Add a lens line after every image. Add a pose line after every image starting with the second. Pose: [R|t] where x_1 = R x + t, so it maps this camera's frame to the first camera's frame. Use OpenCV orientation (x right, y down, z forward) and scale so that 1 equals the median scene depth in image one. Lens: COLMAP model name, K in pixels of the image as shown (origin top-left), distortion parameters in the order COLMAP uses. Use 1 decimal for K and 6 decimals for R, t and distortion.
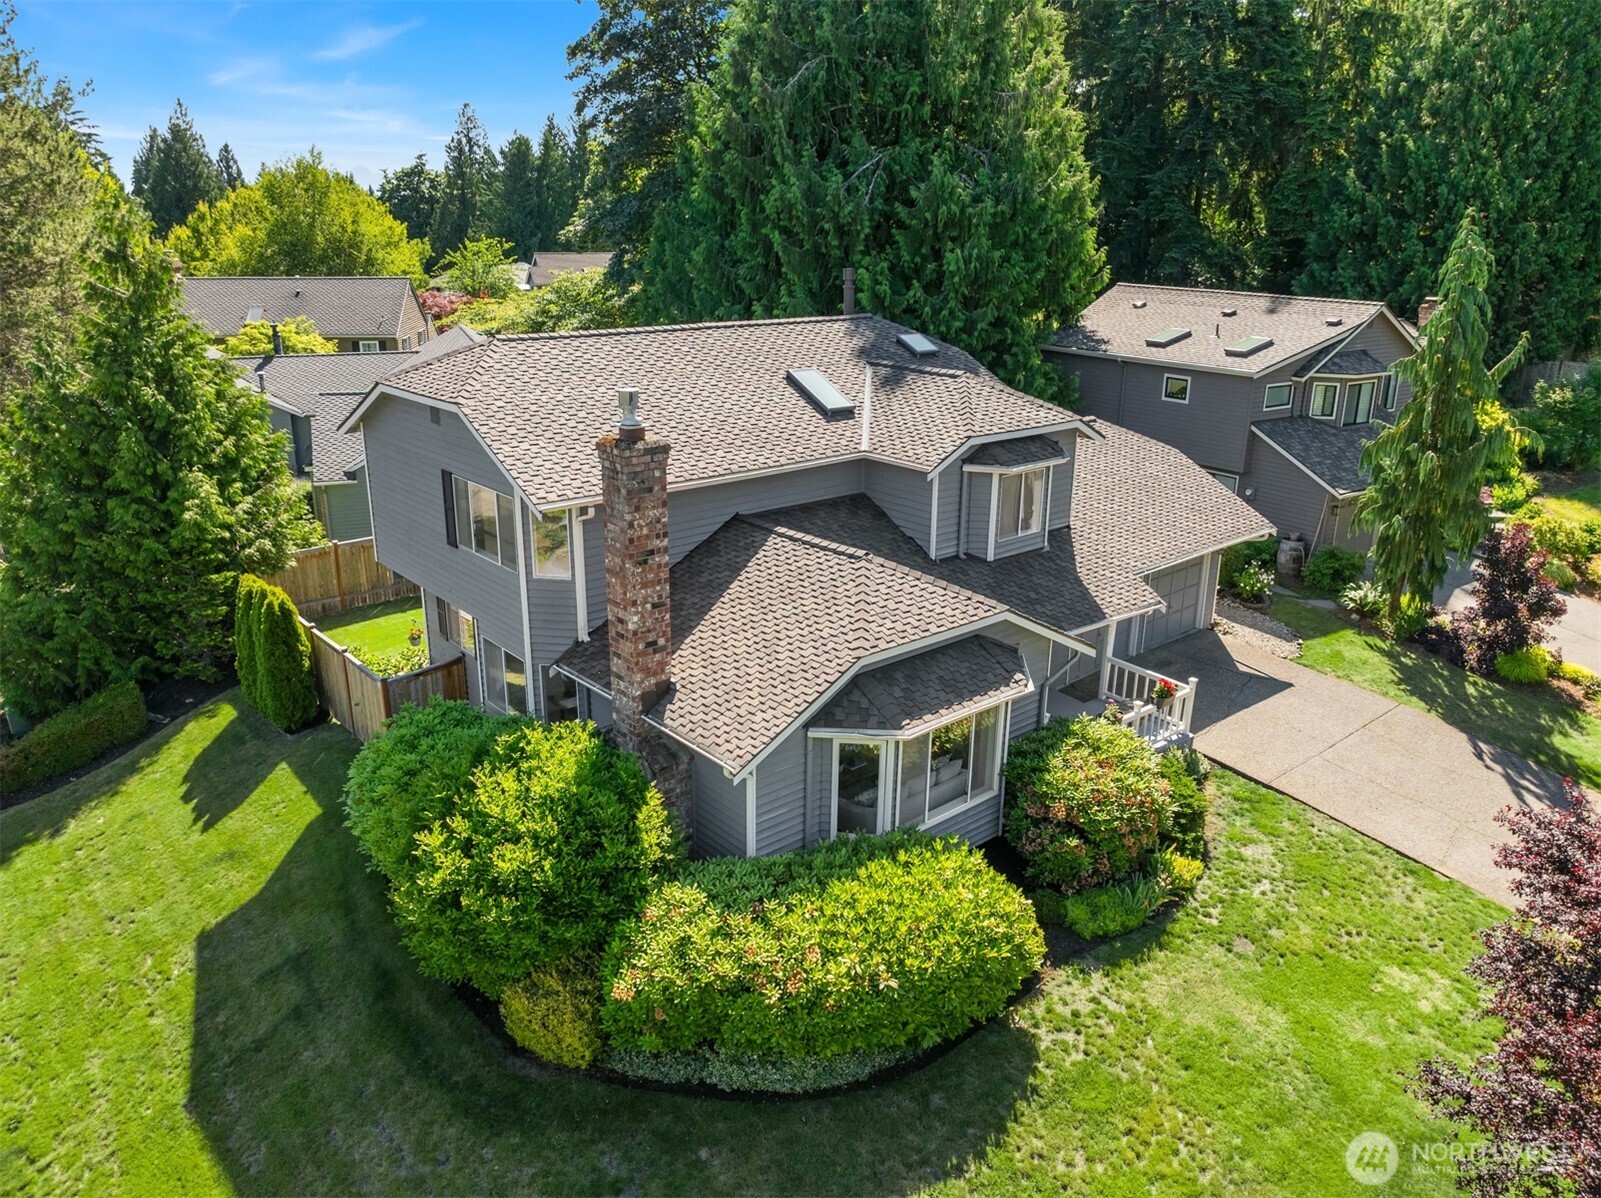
lens RADIAL K [[1127.9, 0, 817.1], [0, 1127.9, 596.7], [0, 0, 1]] dist [-0.051675, 0.008116]
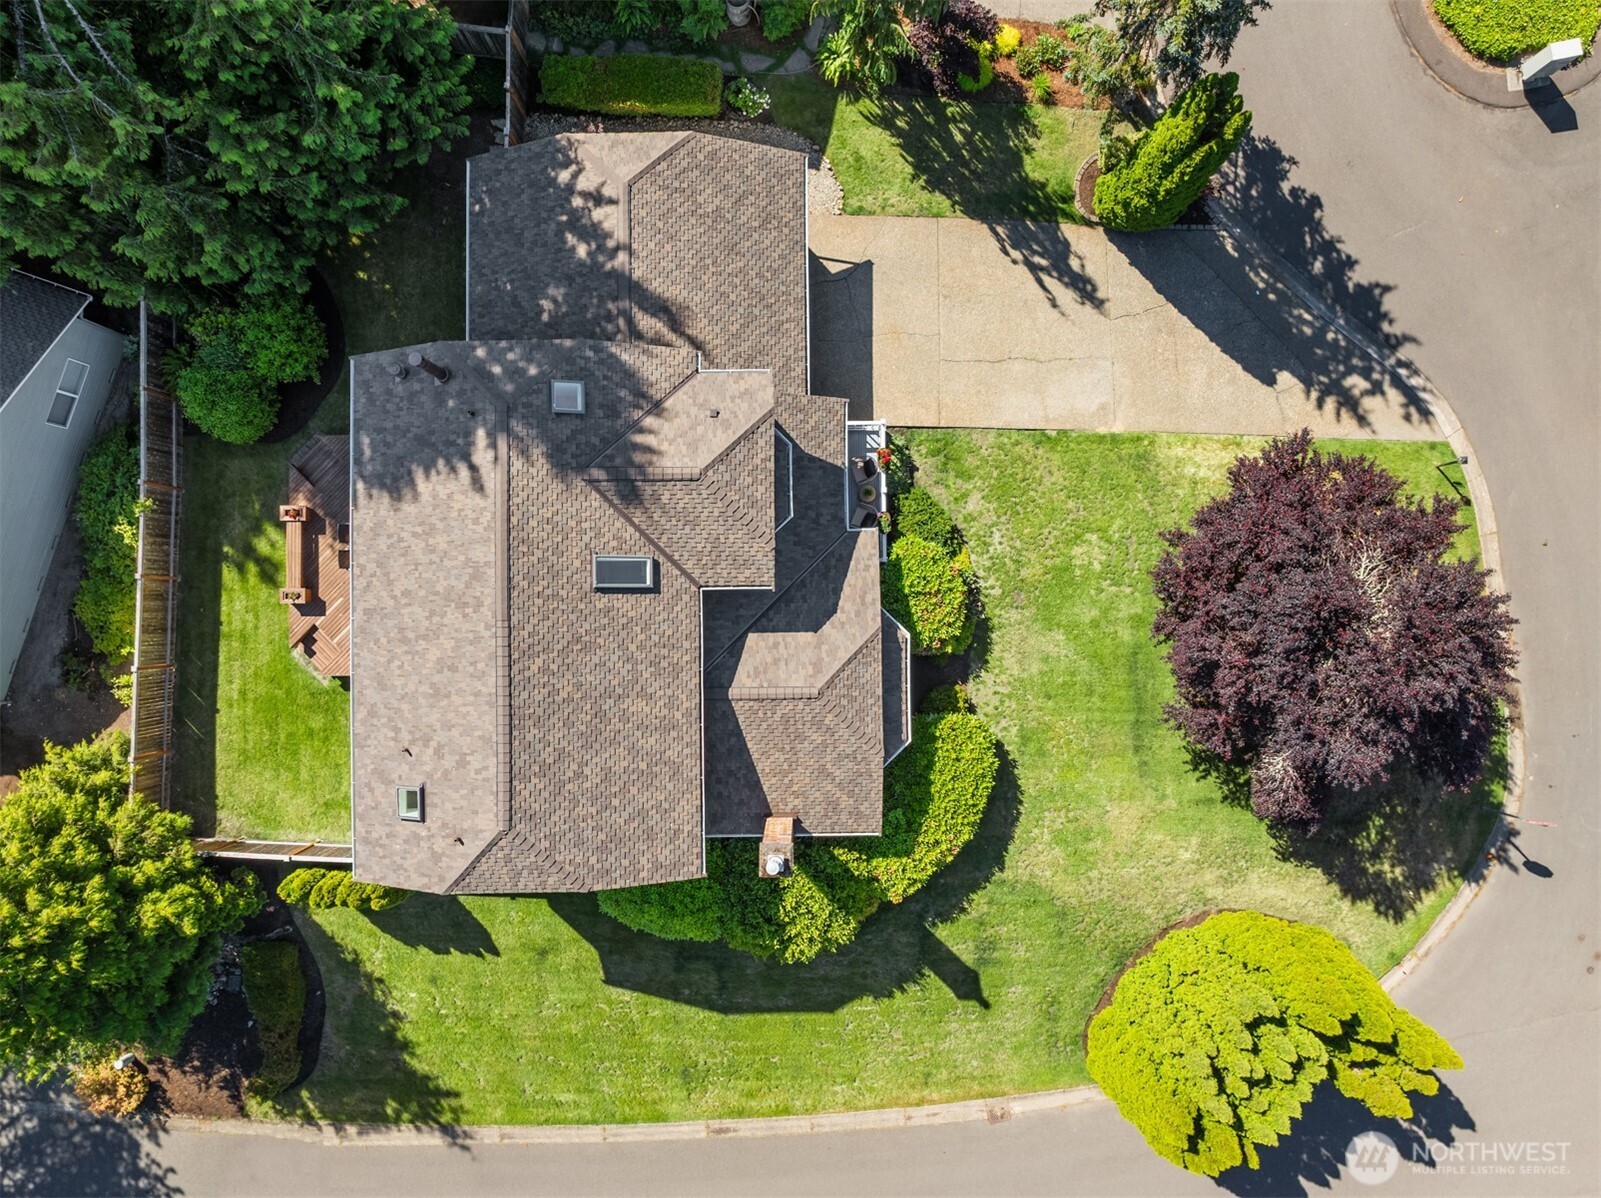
lens RADIAL K [[1127.9, 0, 801.4], [0, 1127.9, 587.4], [0, 0, 1]] dist [-0.051675, 0.008116]
pose [[0.657155, -0.753570, 0.016723, 0.084657], [0.238614, 0.229027, 0.943721, -1.228299], [-0.714990, -0.616181, 0.330318, 0.473079]]
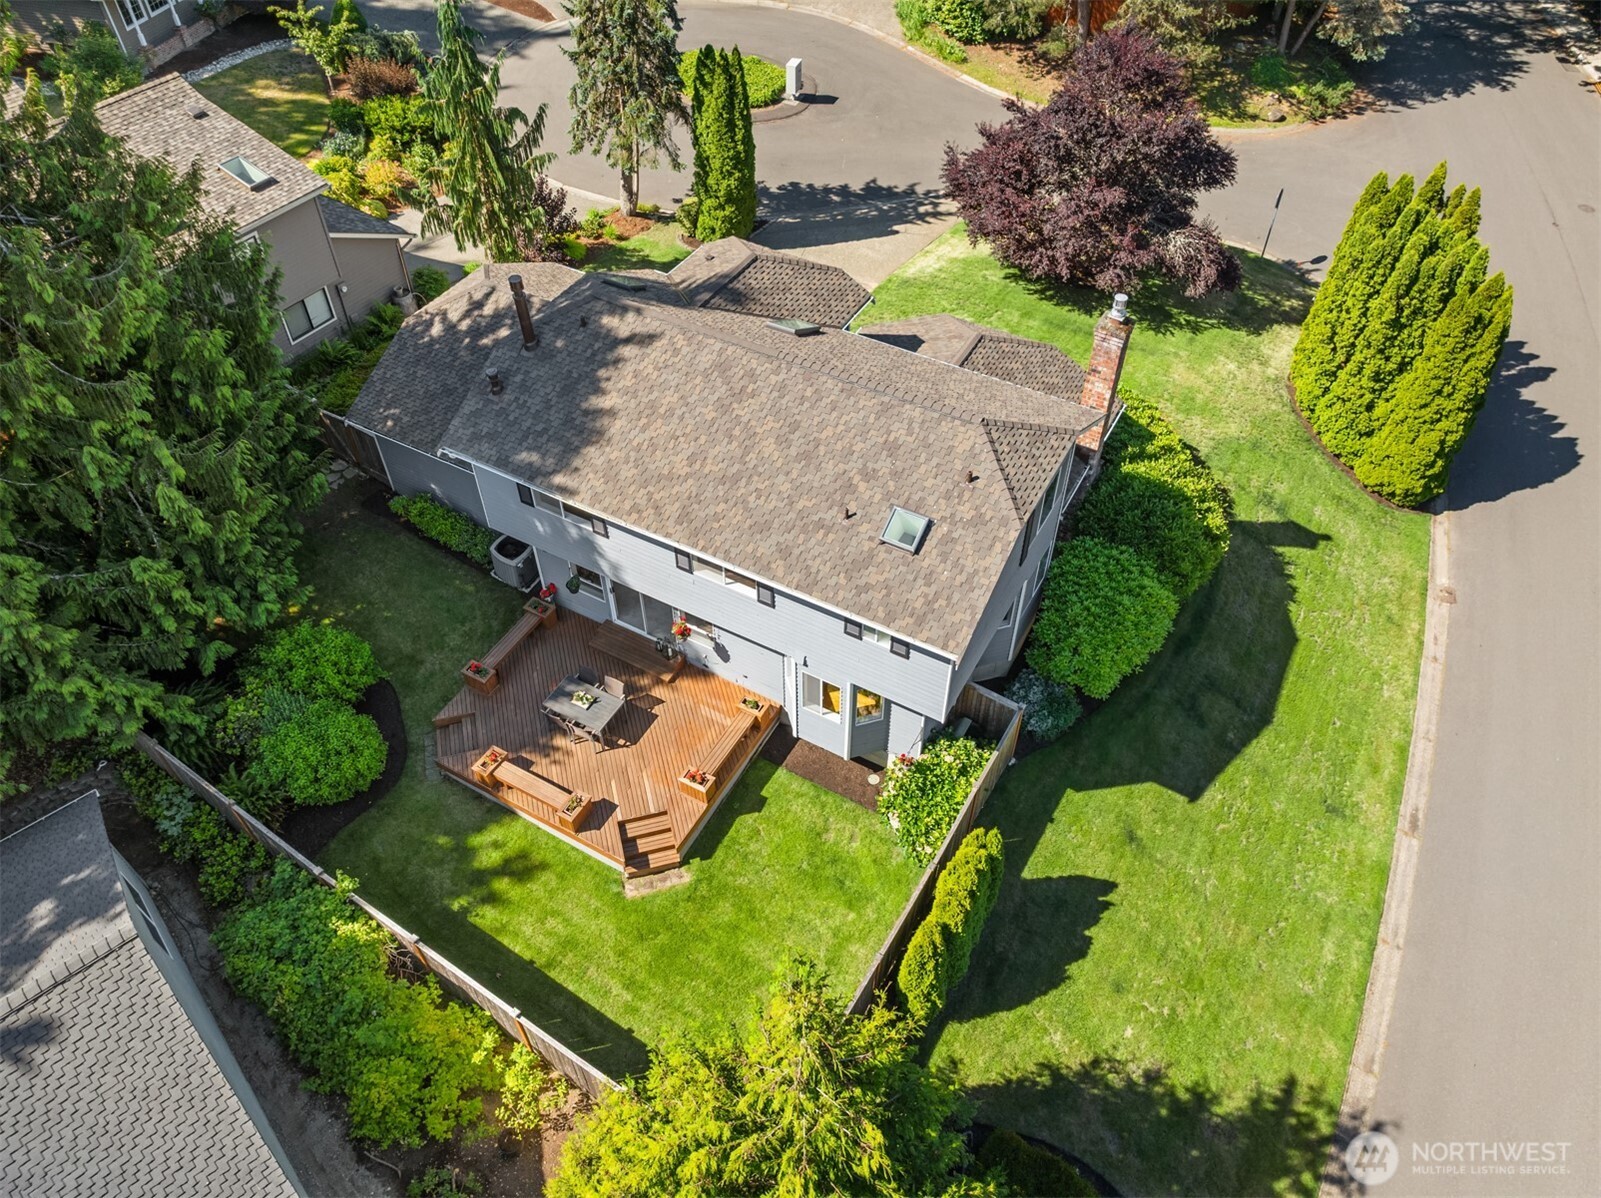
lens RADIAL K [[1127.9, 0, 800.6], [0, 1127.9, 591.6], [0, 0, 1]] dist [-0.051675, 0.008116]
pose [[-0.323850, -0.691668, 0.645536, -0.951881], [0.302953, 0.570570, 0.763328, -0.922084], [-0.896293, 0.442771, 0.024763, 1.082066]]
